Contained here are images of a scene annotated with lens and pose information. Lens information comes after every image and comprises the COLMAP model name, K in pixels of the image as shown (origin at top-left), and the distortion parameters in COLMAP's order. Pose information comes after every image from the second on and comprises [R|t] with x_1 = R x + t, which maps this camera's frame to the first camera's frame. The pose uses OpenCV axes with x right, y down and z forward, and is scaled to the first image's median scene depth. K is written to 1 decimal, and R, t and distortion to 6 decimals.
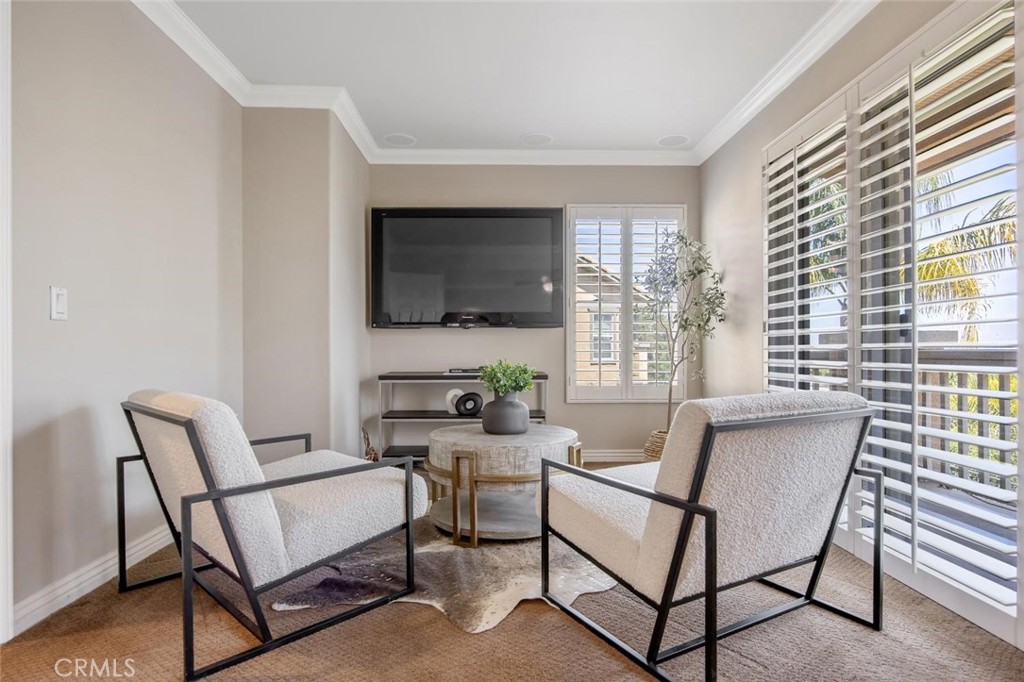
lens RADIAL K [[545.4, 0, 511.0], [0, 545.4, 350.2], [0, 0, 1]] dist [-0.001722, -0.000197]
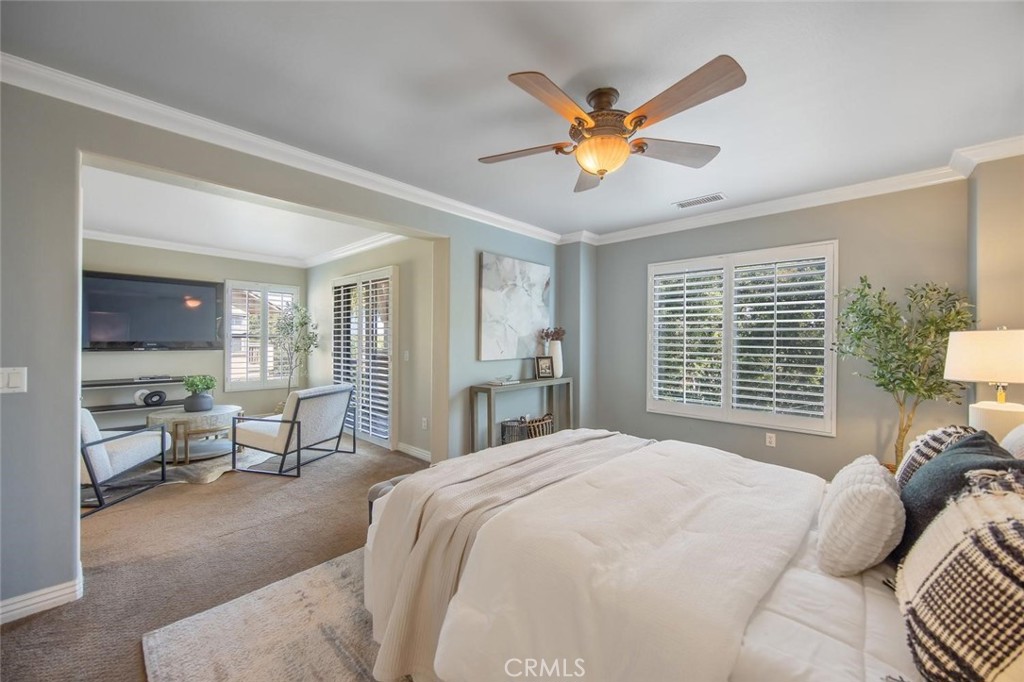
lens RADIAL K [[397.9, 0, 512.0], [0, 397.9, 341.0], [0, 0, 1]] dist [0.000034, -0.000086]
pose [[0.706175, 0.004808, 0.708021, -0.333902], [-0.008673, 0.999961, 0.001860, -0.171342], [-0.707984, -0.007454, 0.706189, -1.224052]]
